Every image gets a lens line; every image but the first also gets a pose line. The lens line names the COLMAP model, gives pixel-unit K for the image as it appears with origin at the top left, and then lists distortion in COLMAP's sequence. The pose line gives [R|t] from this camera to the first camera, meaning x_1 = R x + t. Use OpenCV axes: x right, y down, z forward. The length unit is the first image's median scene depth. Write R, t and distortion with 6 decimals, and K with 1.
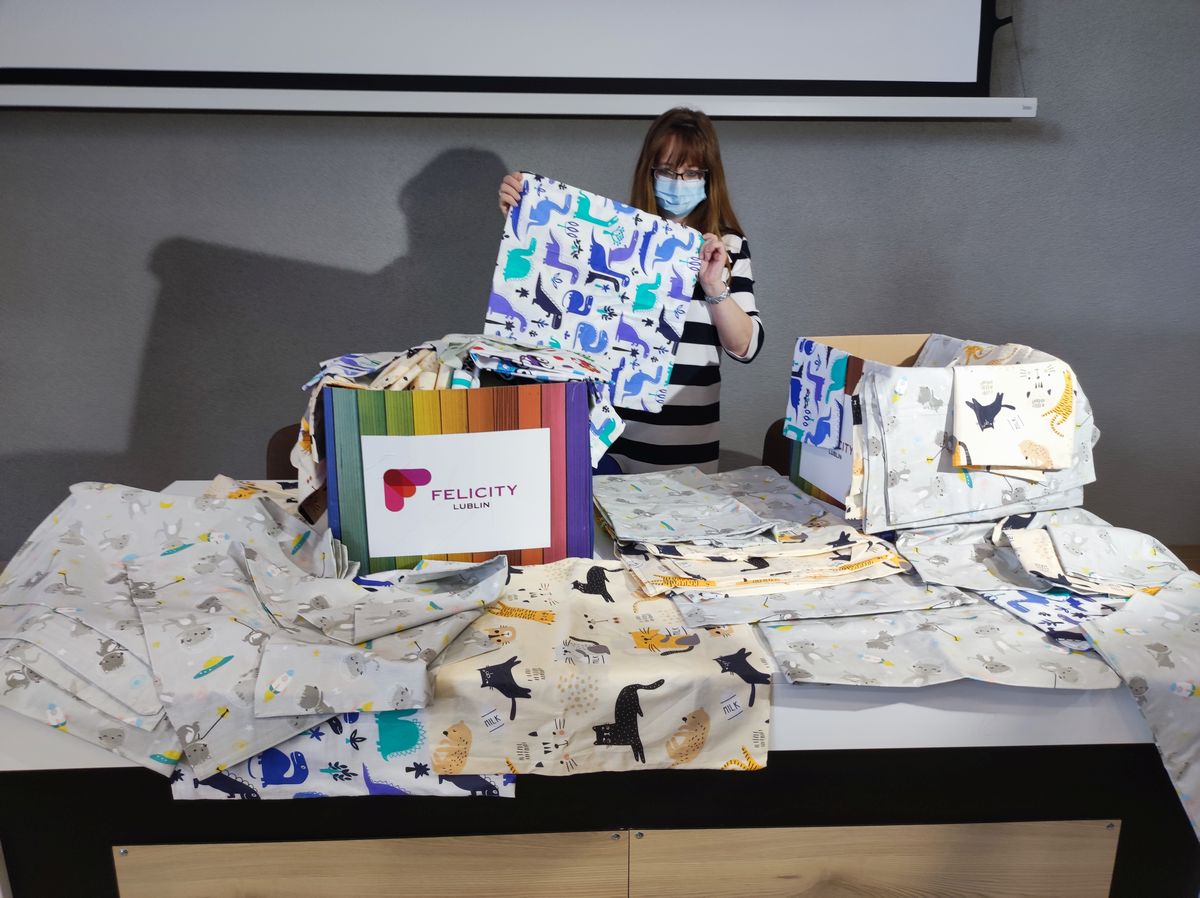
lens RADIAL K [[857.5, 0, 600.0], [0, 857.5, 449.0], [0, 0, 1]] dist [0.023535, -0.006347]
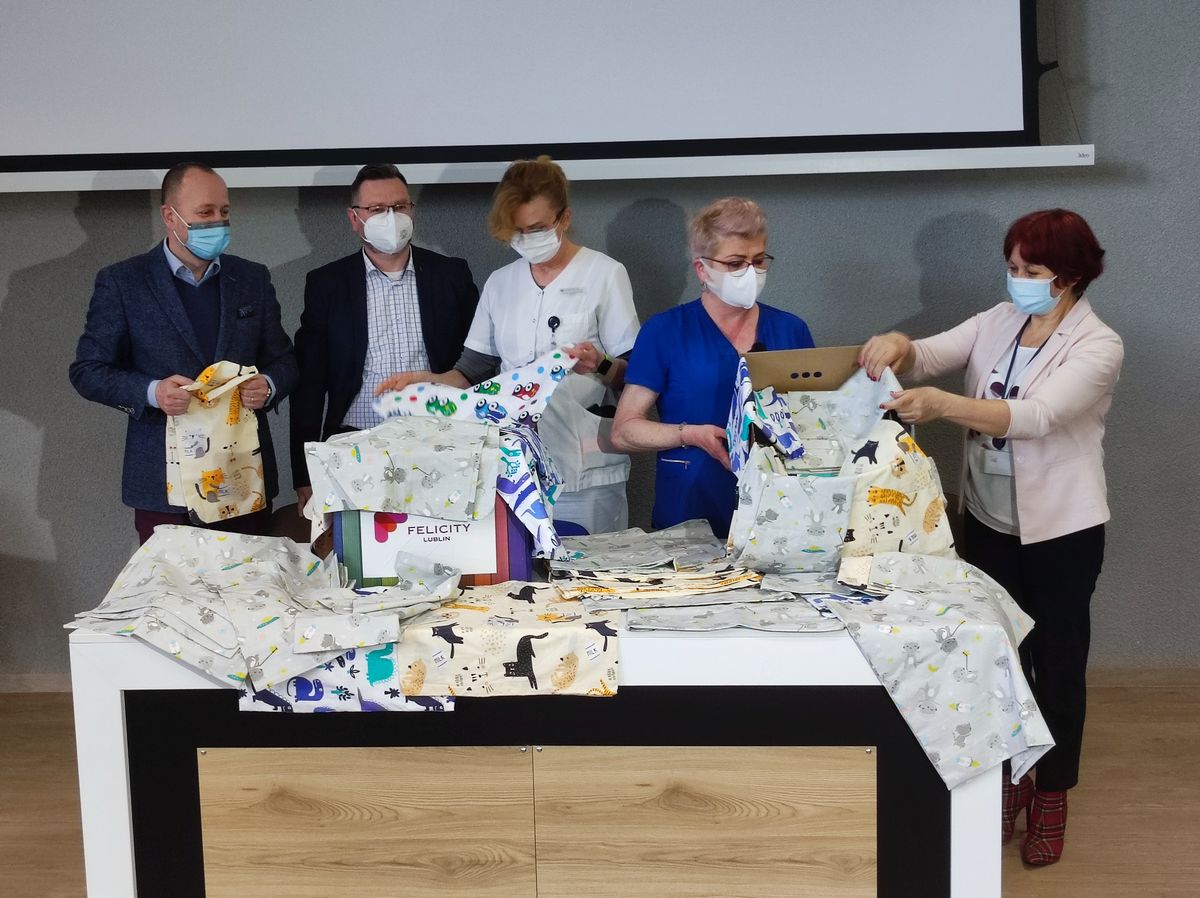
lens RADIAL K [[1440.2, 0, 600.0], [0, 1440.2, 449.0], [0, 0, 1]] dist [0.100910, -0.025403]
pose [[0.995506, -0.011569, -0.093994, 0.412958], [0.001534, 0.994350, -0.106140, 0.211618], [0.094691, 0.105518, 0.989899, -1.600211]]
